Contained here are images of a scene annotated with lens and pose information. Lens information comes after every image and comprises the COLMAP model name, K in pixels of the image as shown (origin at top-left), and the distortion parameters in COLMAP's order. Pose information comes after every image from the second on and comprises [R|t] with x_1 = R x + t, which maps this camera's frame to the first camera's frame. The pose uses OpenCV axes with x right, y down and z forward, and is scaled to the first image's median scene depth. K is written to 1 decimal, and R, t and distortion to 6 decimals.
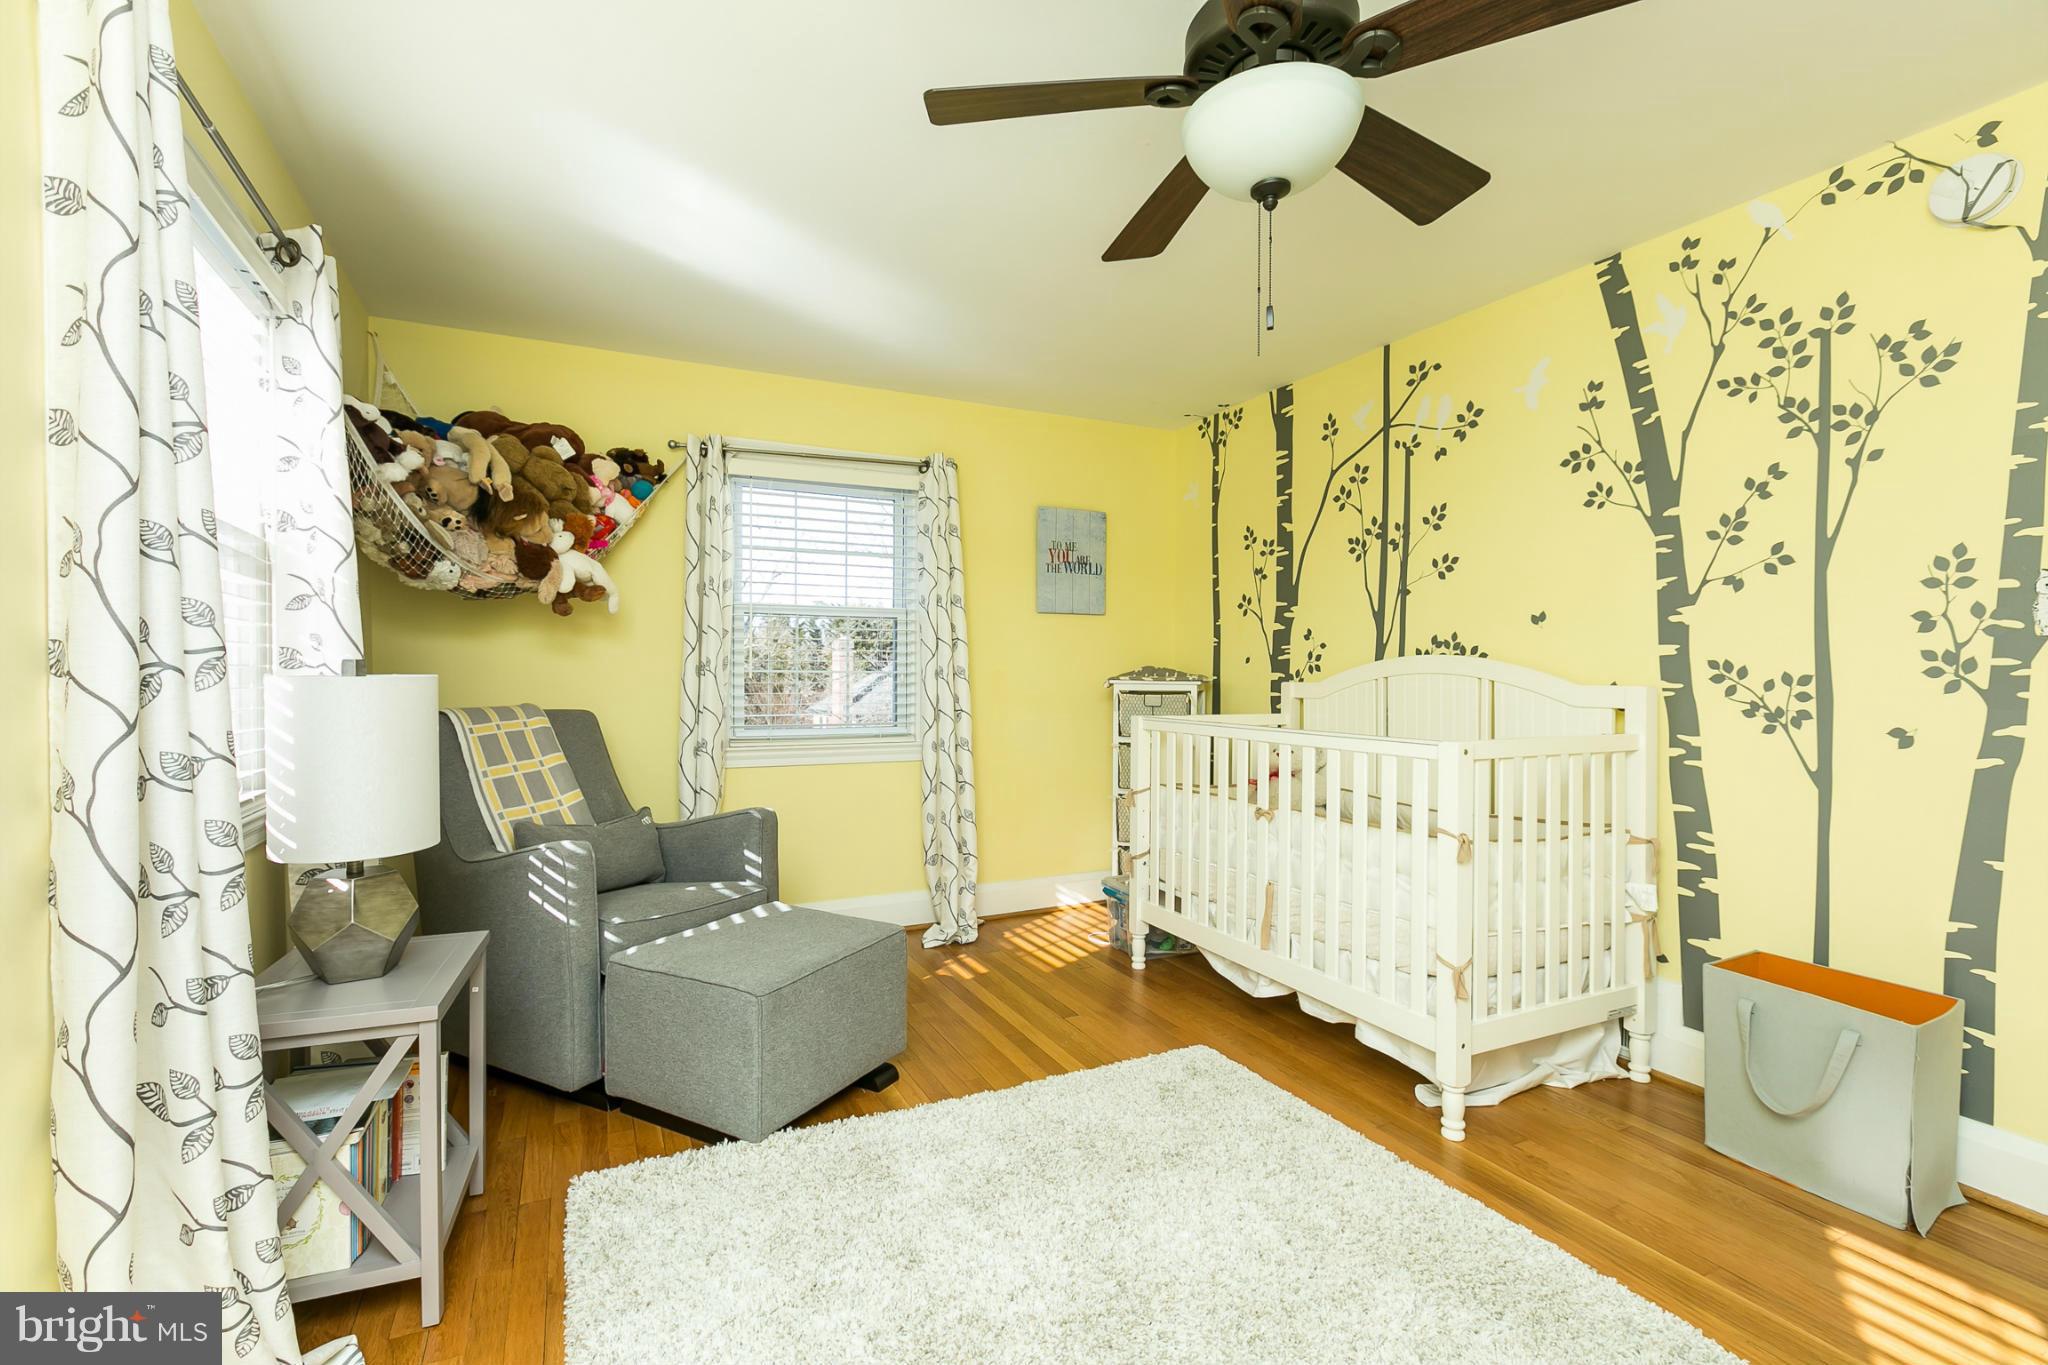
lens RADIAL K [[900.7, 0, 1016.6], [0, 900.7, 682.3], [0, 0, 1]] dist [-0.002523, -0.000250]
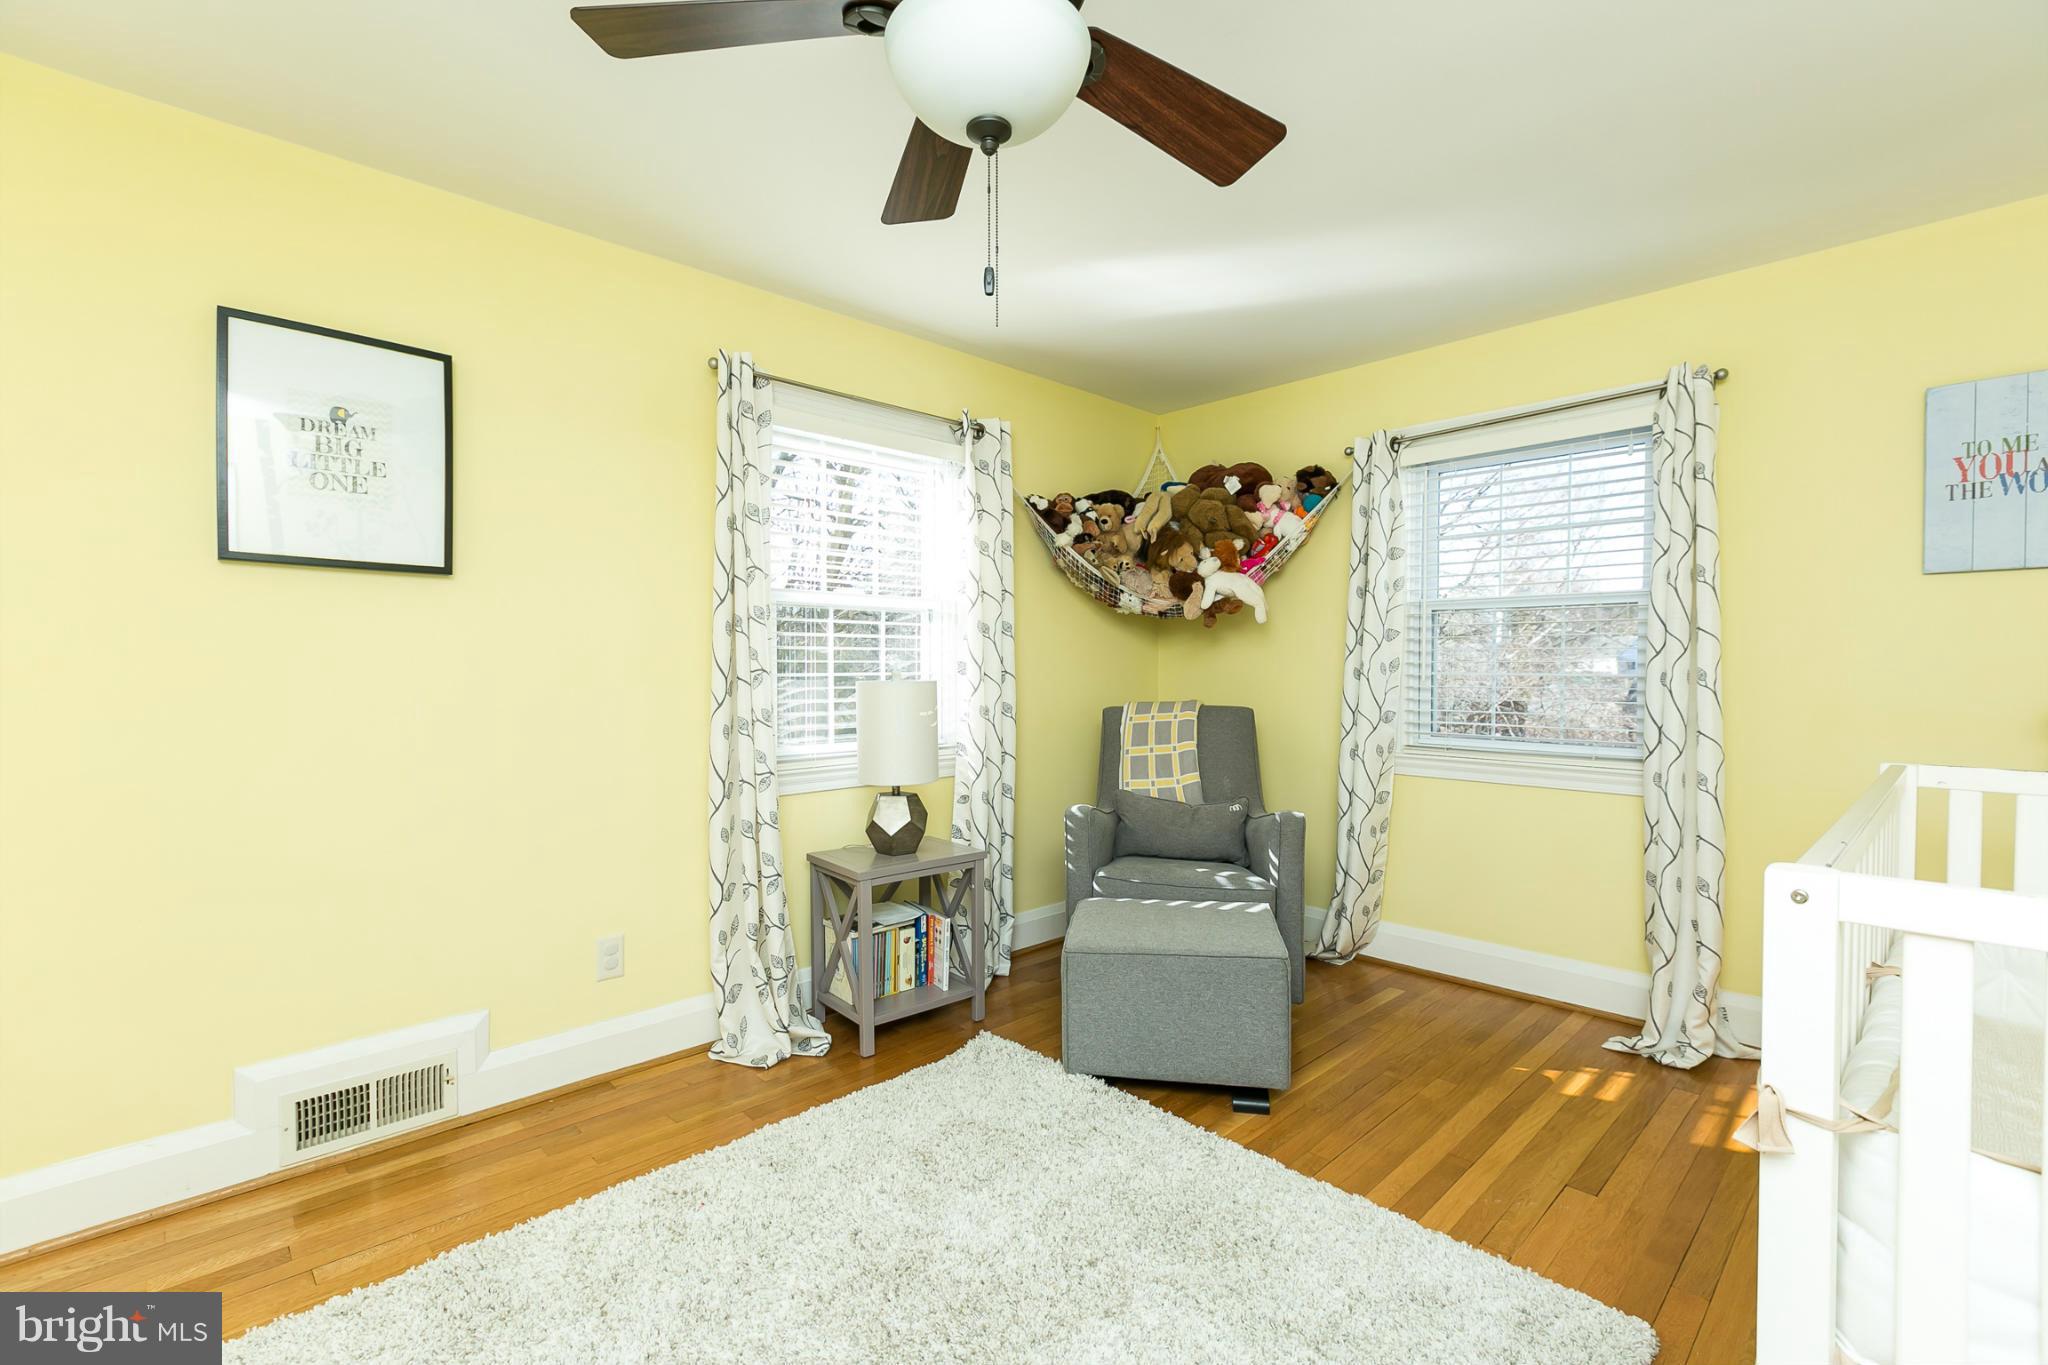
lens RADIAL K [[900.7, 0, 1016.6], [0, 900.7, 682.3], [0, 0, 1]] dist [-0.002523, -0.000250]
pose [[0.310204, 0.016667, -0.950524, 0.540912], [-0.006572, 0.999860, 0.015387, -0.017799], [0.950647, 0.001474, 0.310270, 0.369793]]
